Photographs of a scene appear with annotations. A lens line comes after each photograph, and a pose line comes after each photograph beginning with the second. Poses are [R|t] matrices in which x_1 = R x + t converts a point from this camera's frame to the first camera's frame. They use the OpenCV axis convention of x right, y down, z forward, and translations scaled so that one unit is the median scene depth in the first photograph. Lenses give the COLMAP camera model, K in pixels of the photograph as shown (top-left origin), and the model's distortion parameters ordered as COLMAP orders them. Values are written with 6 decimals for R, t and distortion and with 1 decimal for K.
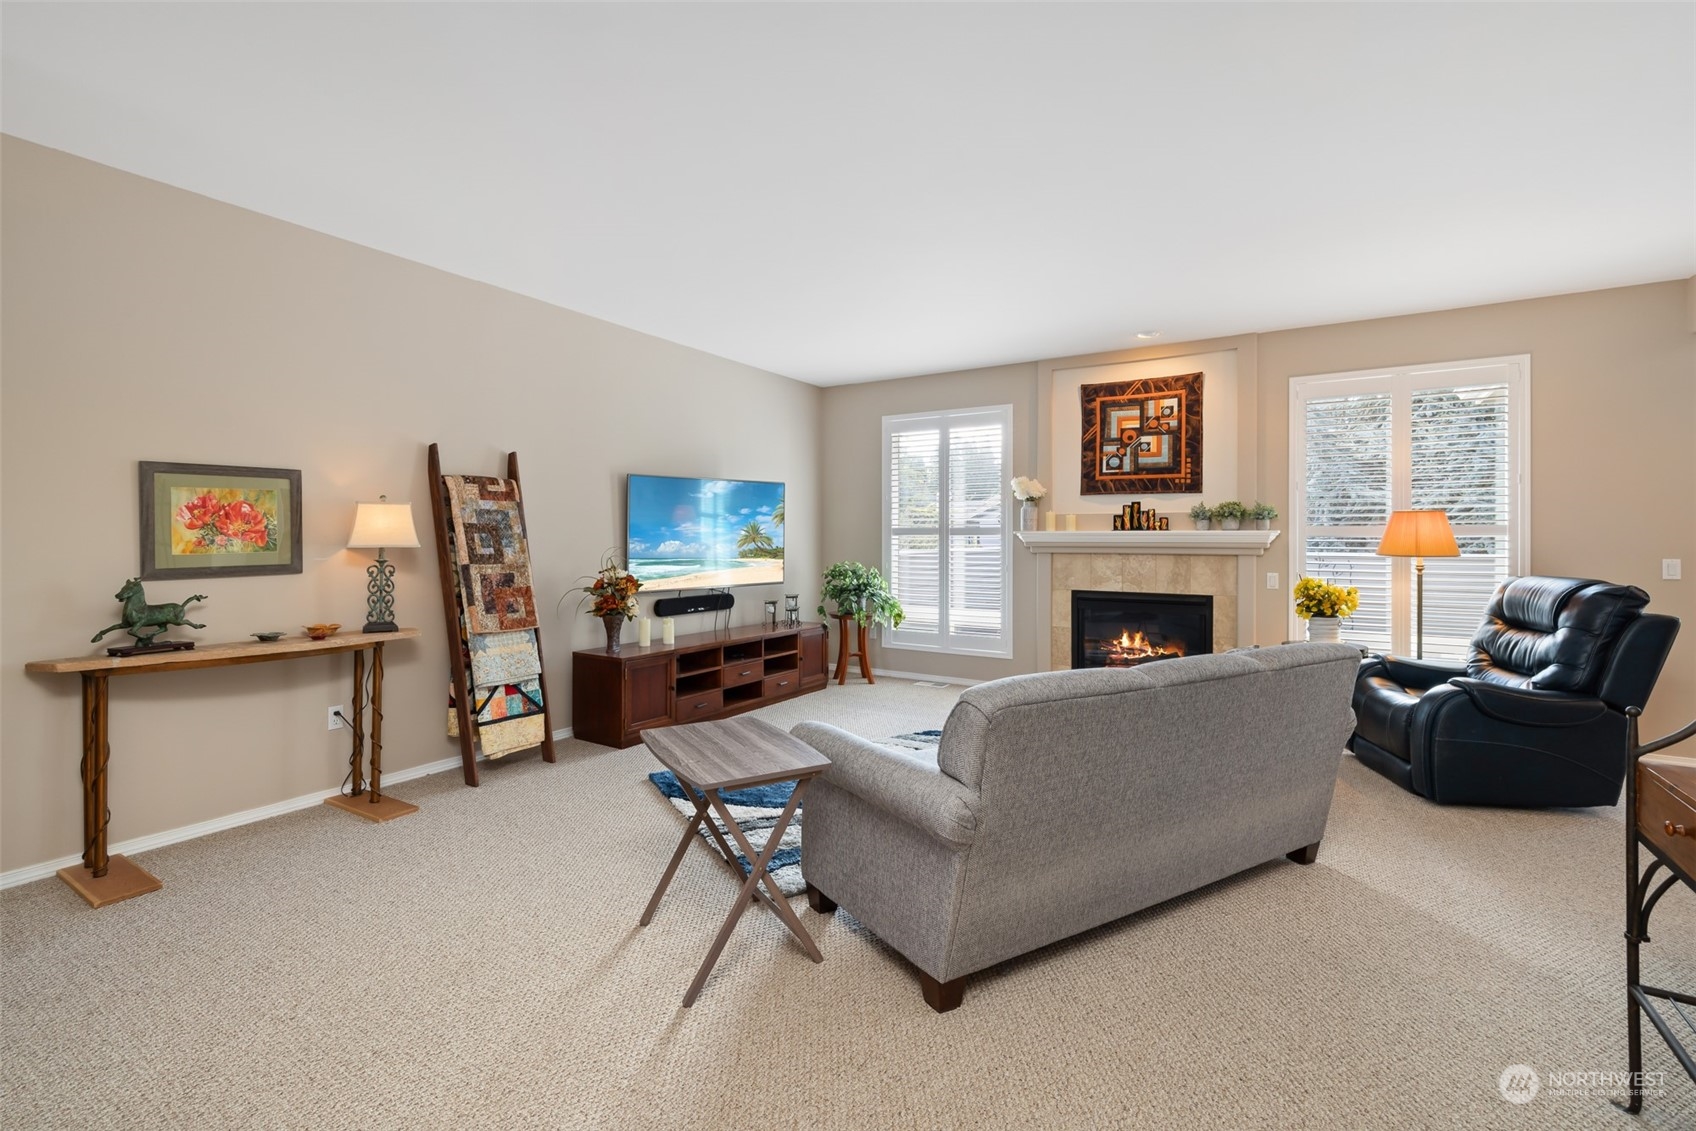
lens RADIAL K [[751.2, 0, 811.8], [0, 751.2, 534.9], [0, 0, 1]] dist [0.000490, 0.000082]
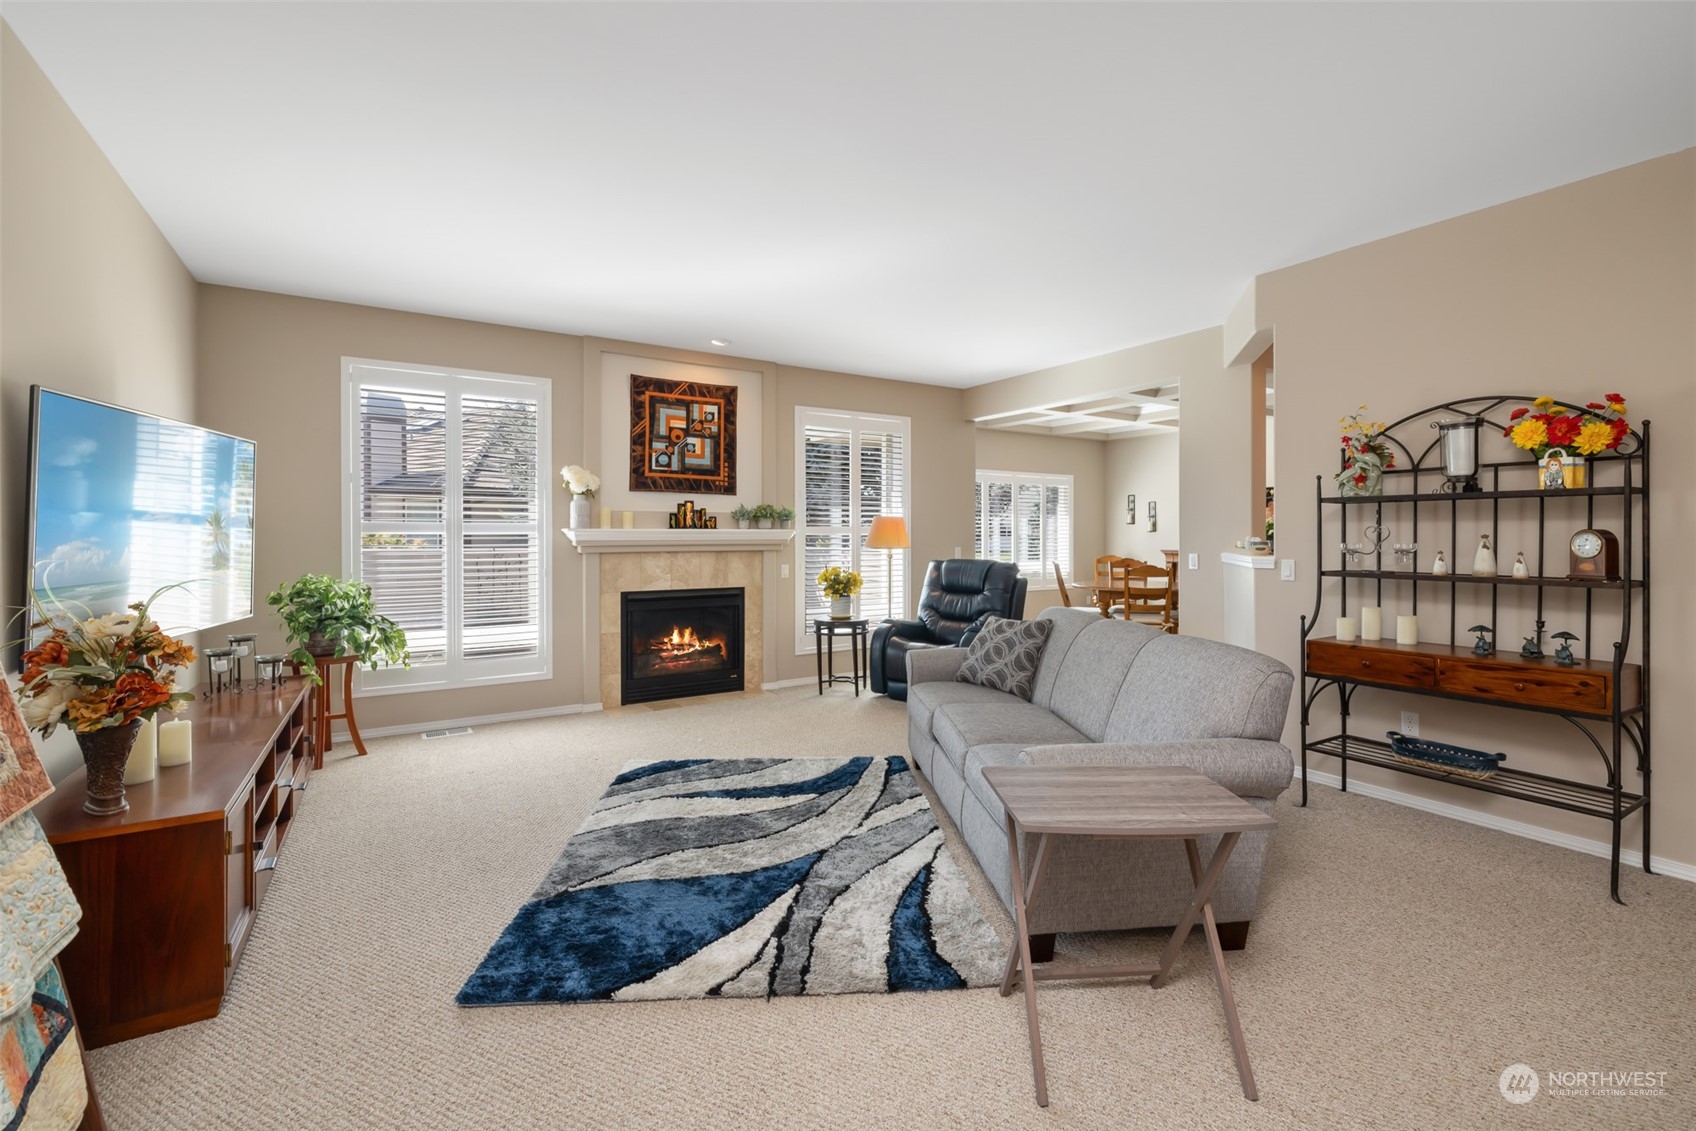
lens RADIAL K [[739.9, 0, 845.0], [0, 739.9, 542.8], [0, 0, 1]] dist [-0.001848, -0.000119]
pose [[0.419326, -0.011532, 0.907762, -0.397479], [-0.001591, 0.999908, 0.013437, -0.000755], [-0.907834, -0.007078, 0.419269, 0.385263]]
